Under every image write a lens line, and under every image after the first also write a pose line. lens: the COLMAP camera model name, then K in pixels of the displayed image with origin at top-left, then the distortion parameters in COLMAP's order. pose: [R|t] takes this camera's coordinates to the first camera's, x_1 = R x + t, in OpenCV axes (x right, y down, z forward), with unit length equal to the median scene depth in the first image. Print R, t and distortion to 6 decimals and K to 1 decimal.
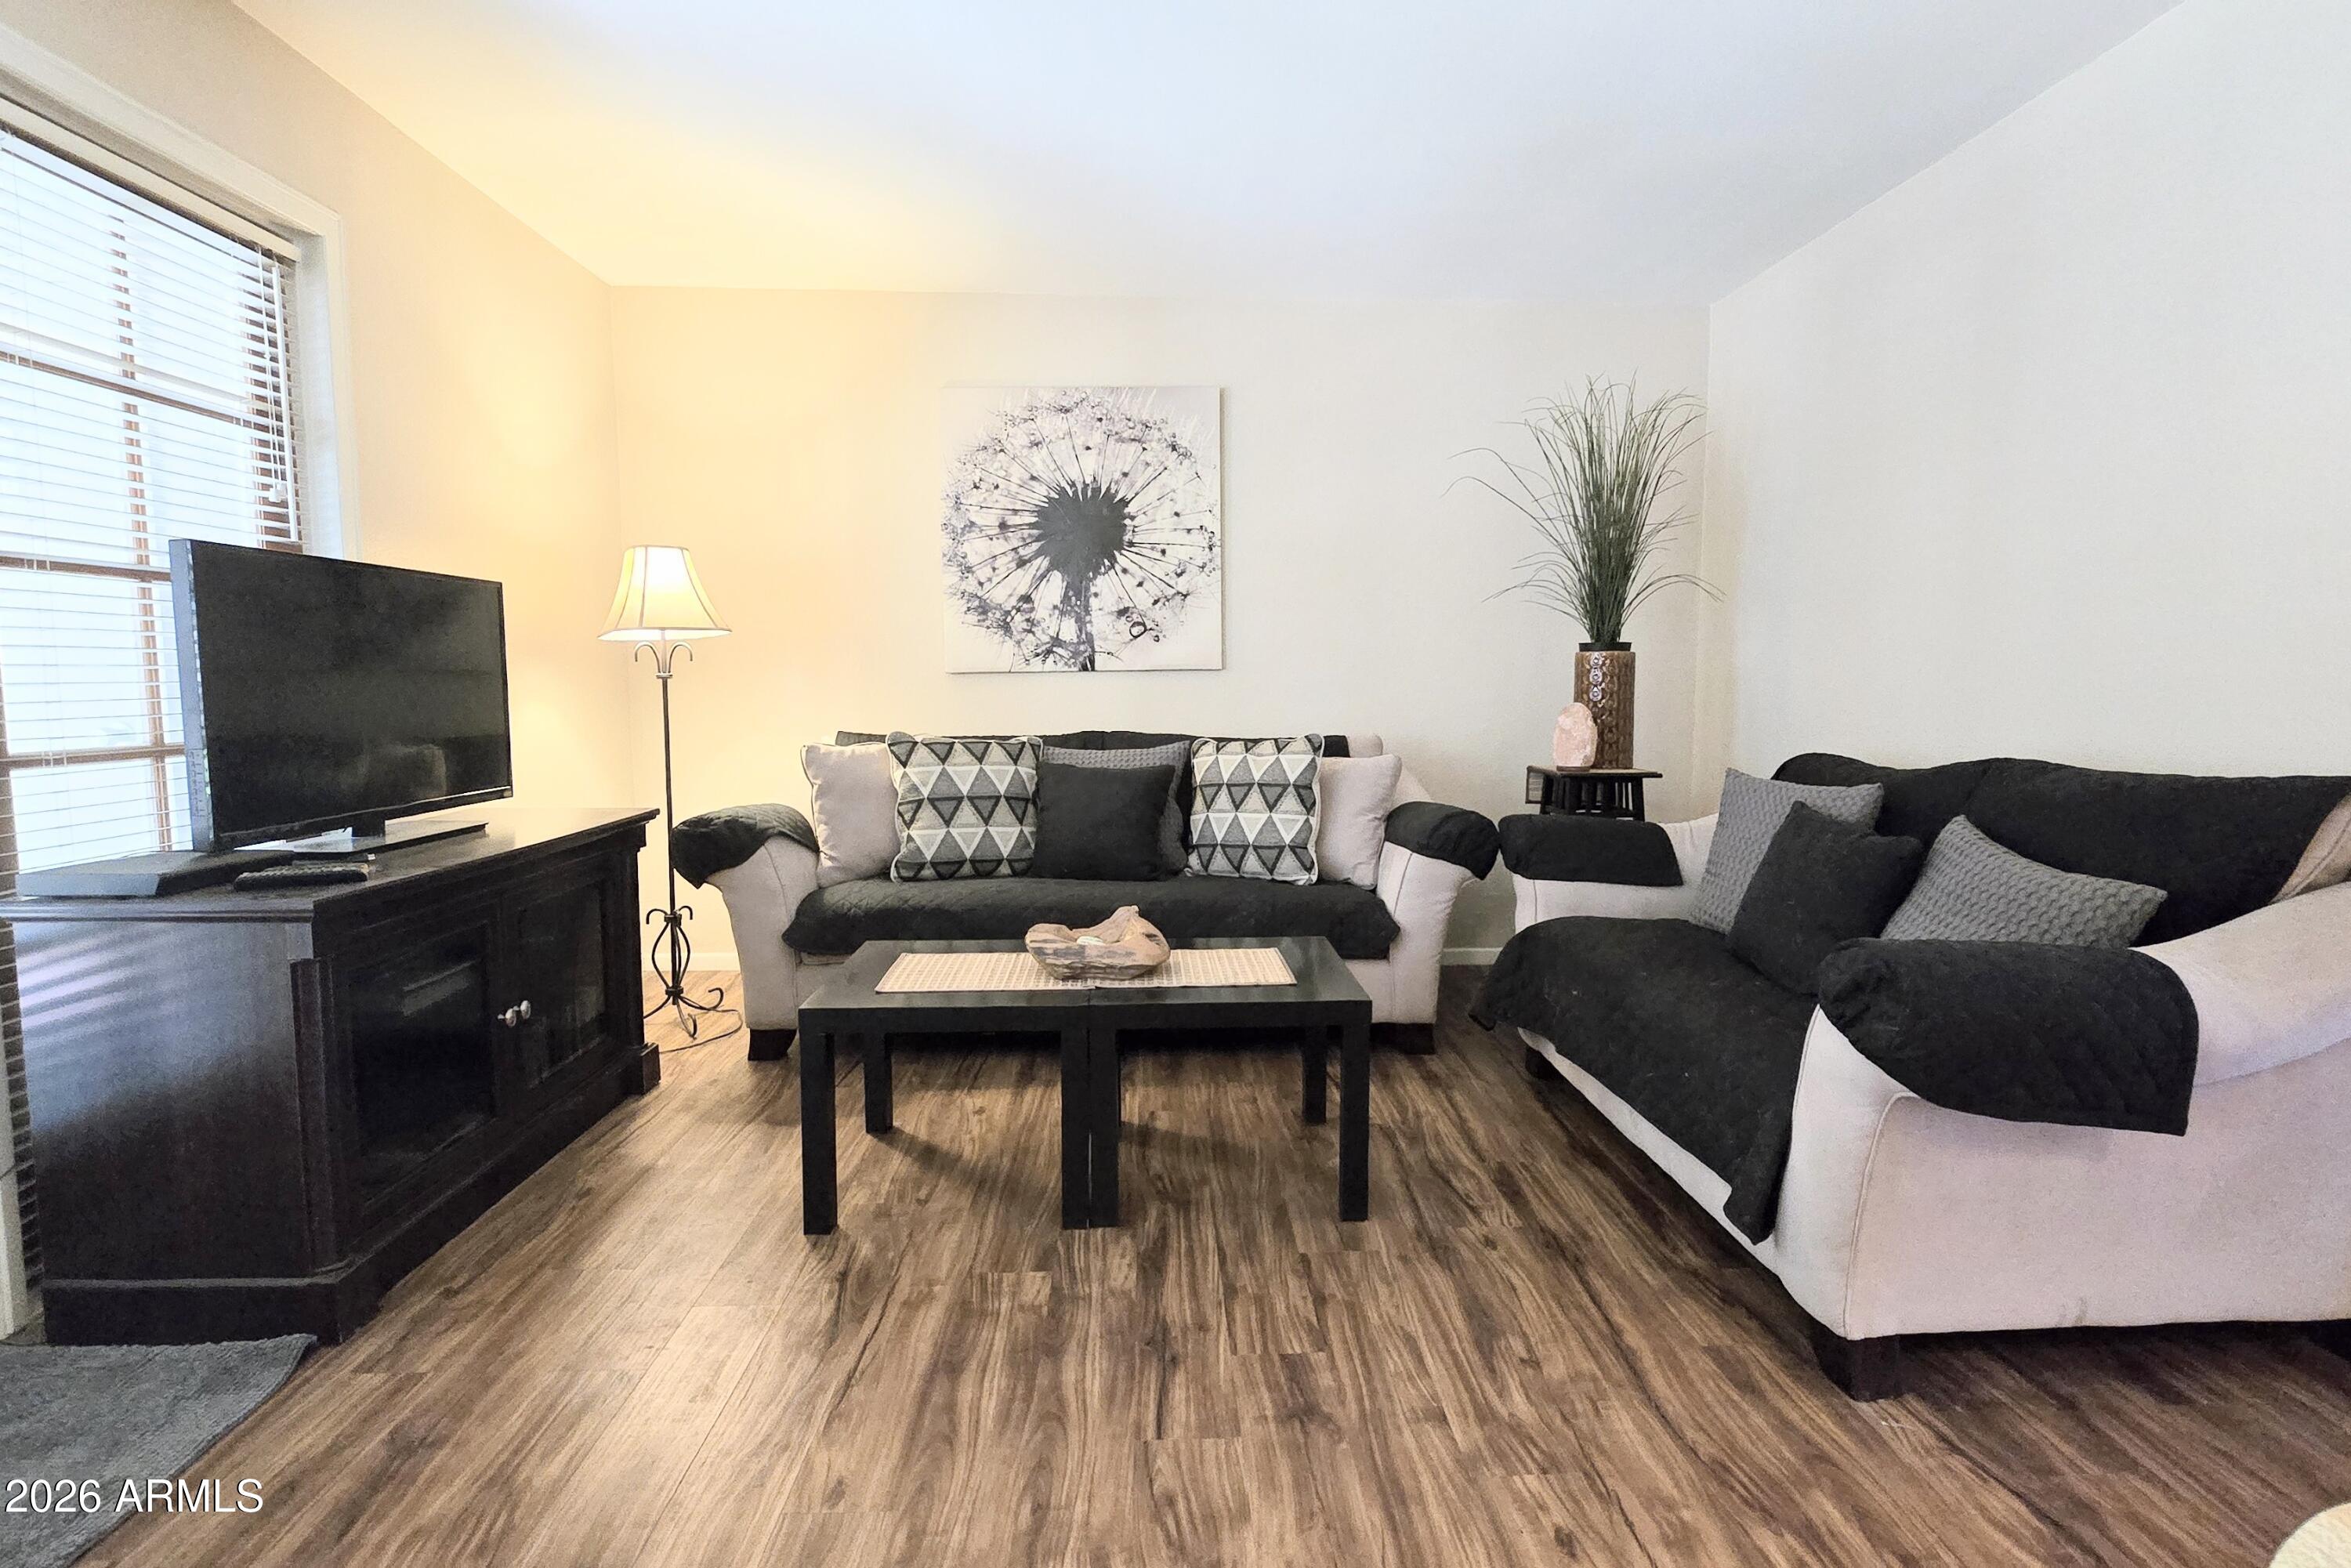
lens RADIAL K [[1128.1, 0, 1191.4], [0, 1128.1, 778.7], [0, 0, 1]] dist [-0.000818, -0.001504]
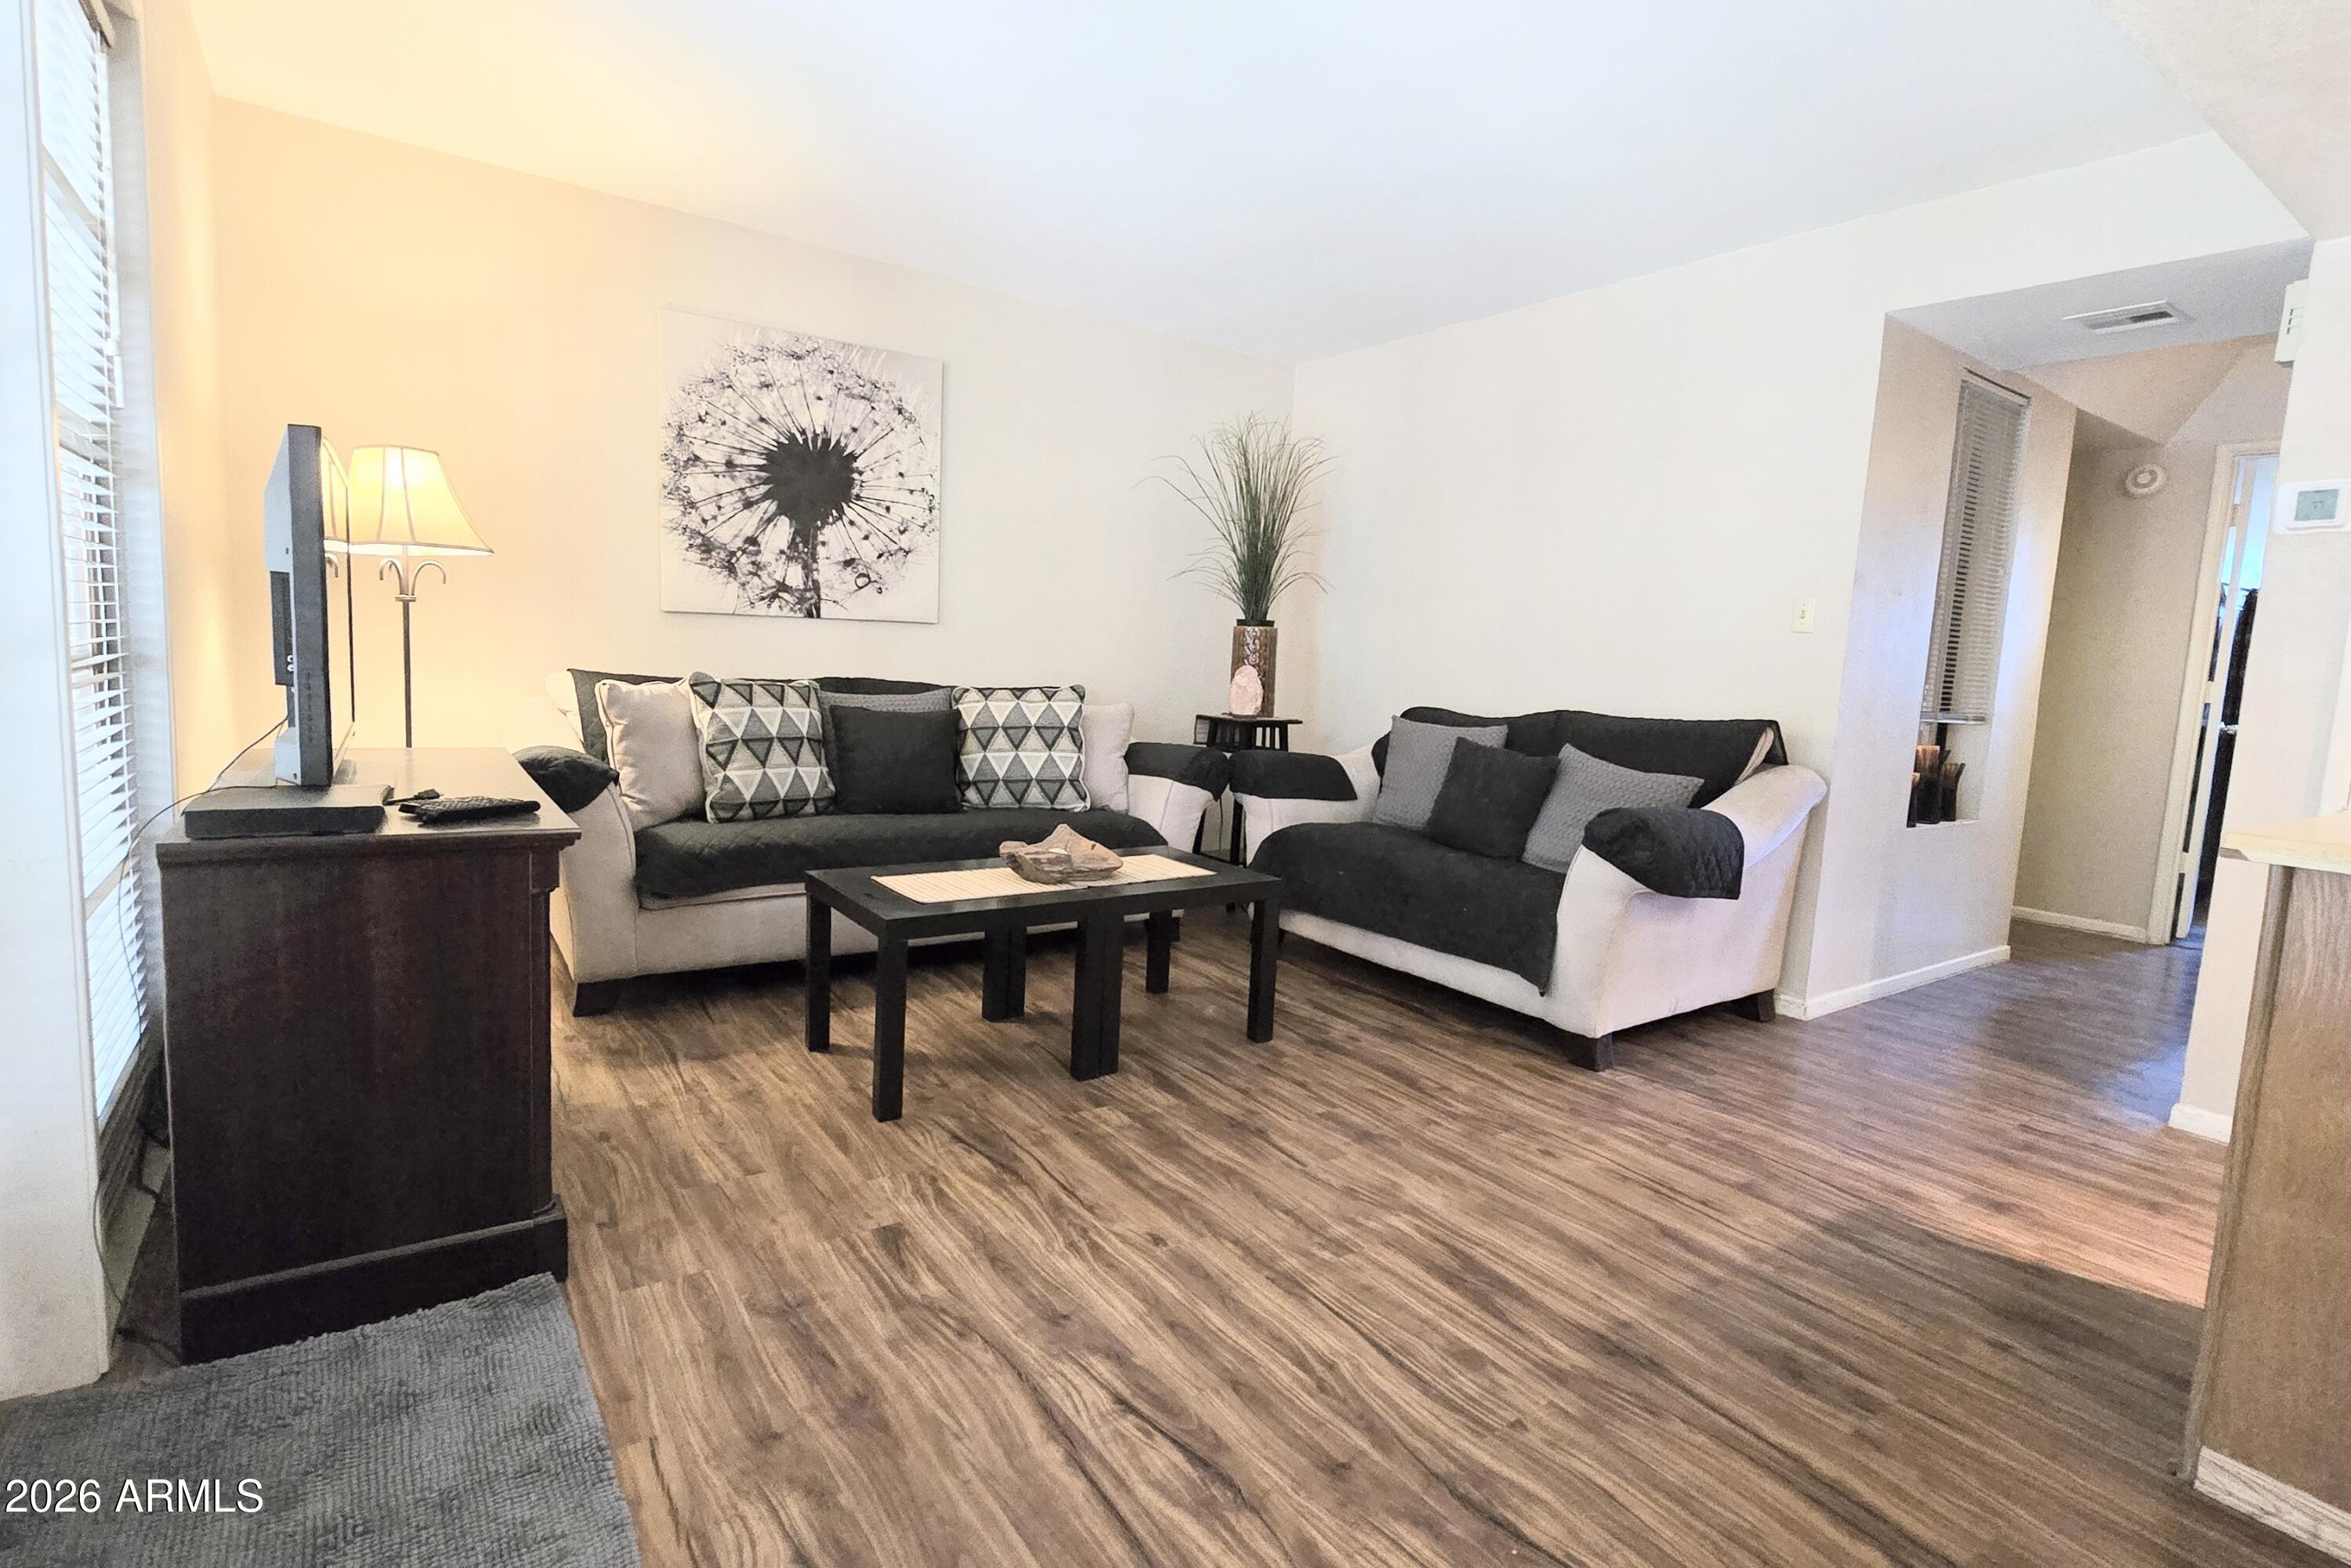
lens RADIAL K [[1128.1, 0, 1185.4], [0, 1128.1, 781.8], [0, 0, 1]] dist [-0.000818, -0.001504]
pose [[0.841216, -0.020736, 0.540301, -0.501004], [-0.001078, 0.999198, 0.040026, 0.016620], [-0.540698, -0.034253, 0.840519, -0.065455]]
